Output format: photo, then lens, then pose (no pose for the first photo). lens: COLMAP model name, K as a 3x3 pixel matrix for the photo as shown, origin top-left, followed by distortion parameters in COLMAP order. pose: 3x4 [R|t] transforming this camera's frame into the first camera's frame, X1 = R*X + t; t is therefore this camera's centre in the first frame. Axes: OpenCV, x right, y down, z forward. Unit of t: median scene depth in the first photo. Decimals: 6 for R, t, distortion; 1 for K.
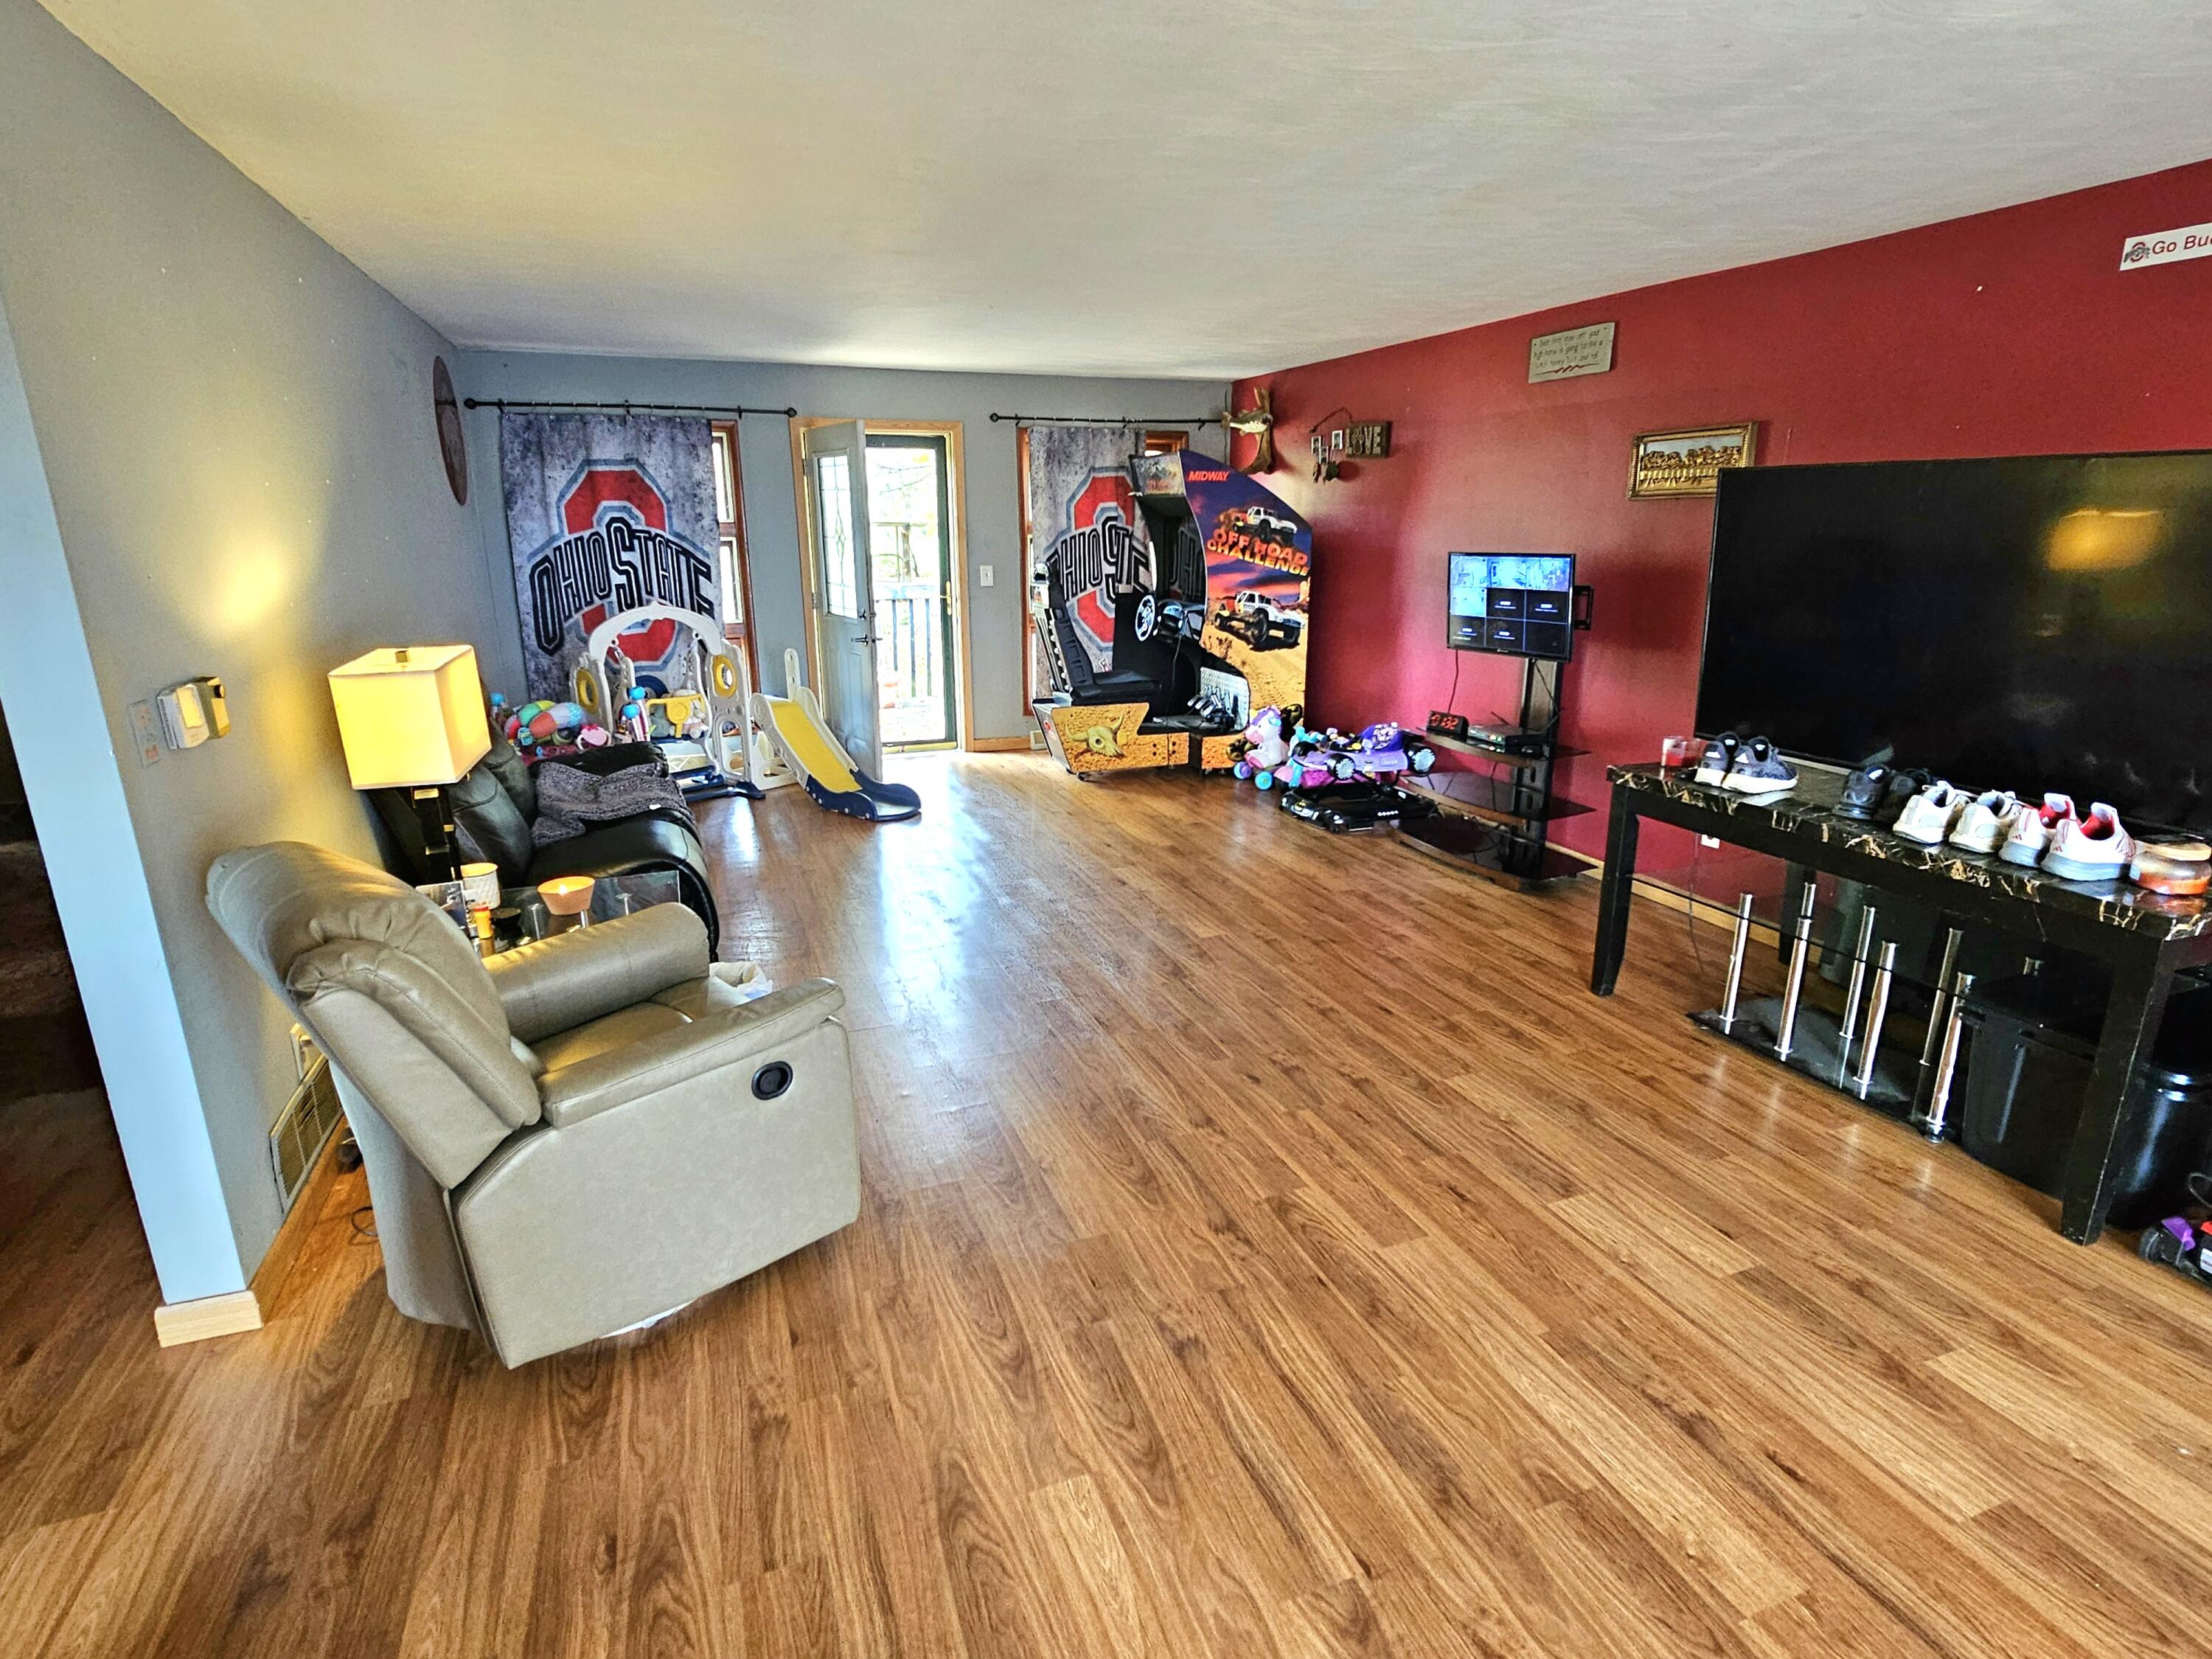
lens RADIAL K [[1149.8, 0, 1106.0], [0, 1149.8, 829.5], [0, 0, 1]] dist [0.000158, -0.001042]
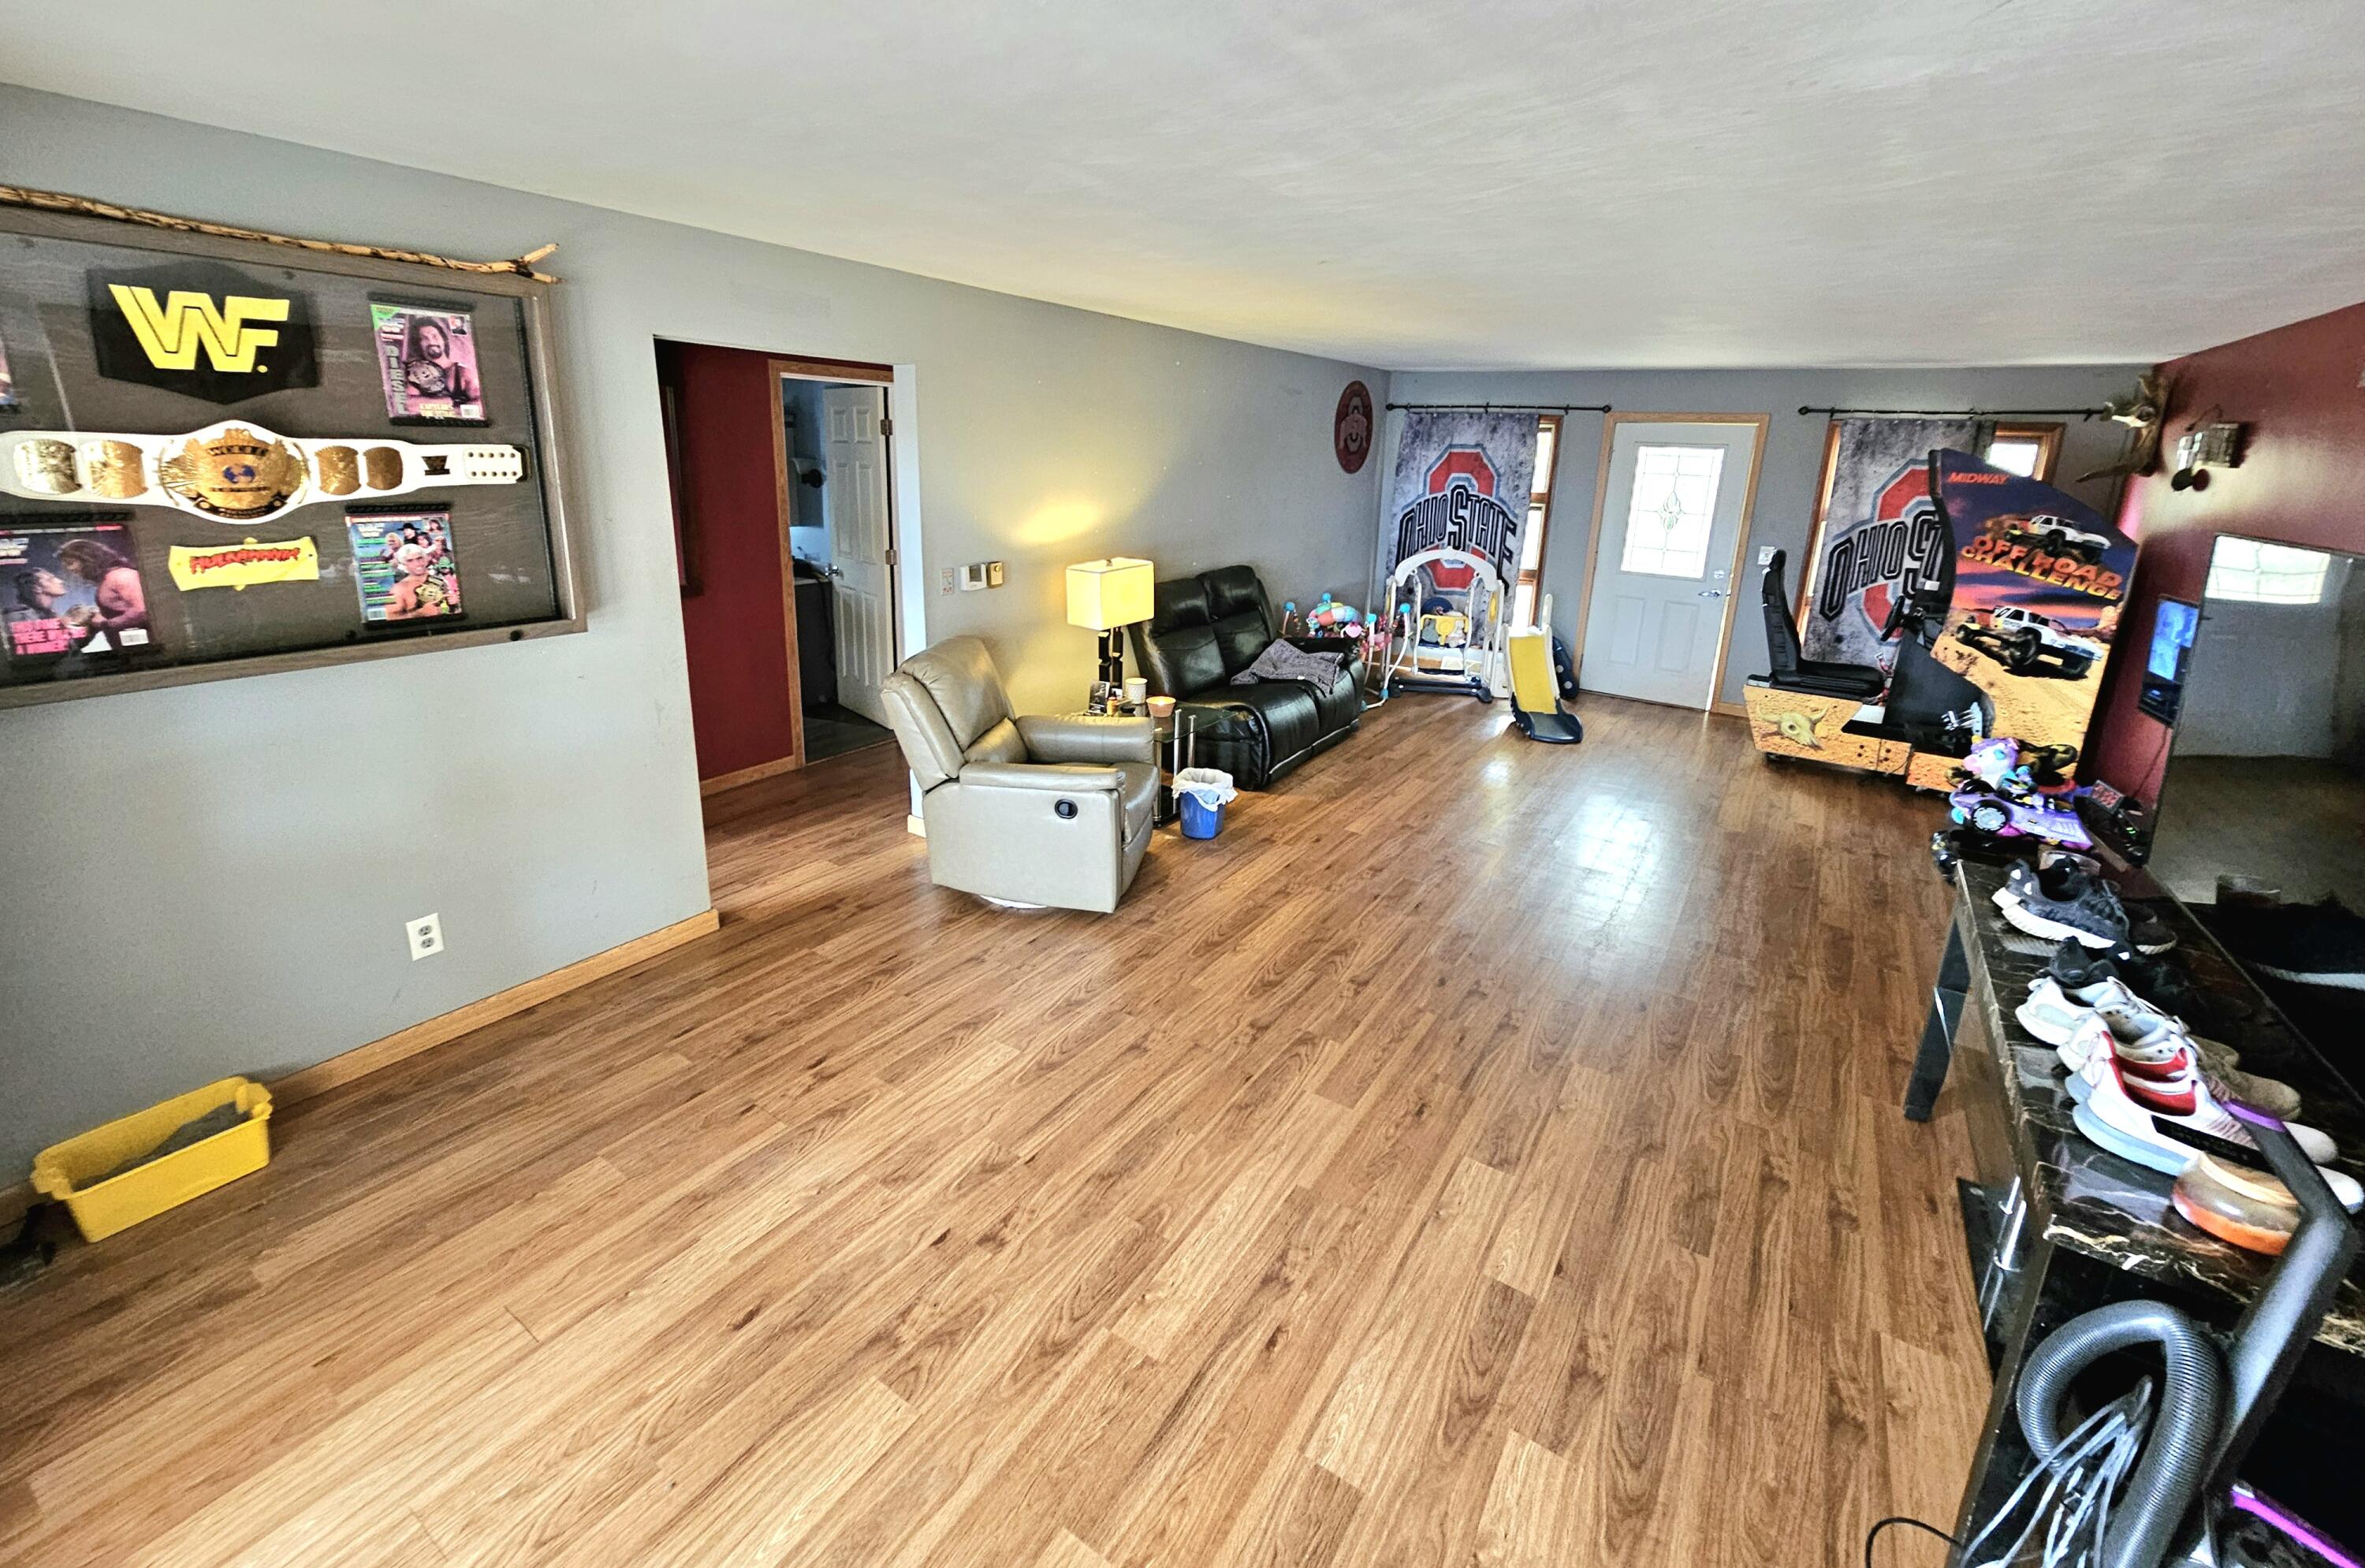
lens RADIAL K [[952.4, 0, 1183.3], [0, 952.4, 690.3], [0, 0, 1]] dist [-0.001187, -0.000090]
pose [[0.586961, 0.224583, -0.777842, 0.335744], [-0.247489, 0.964538, 0.091732, -0.053613], [0.770860, 0.138665, 0.621729, 0.054496]]
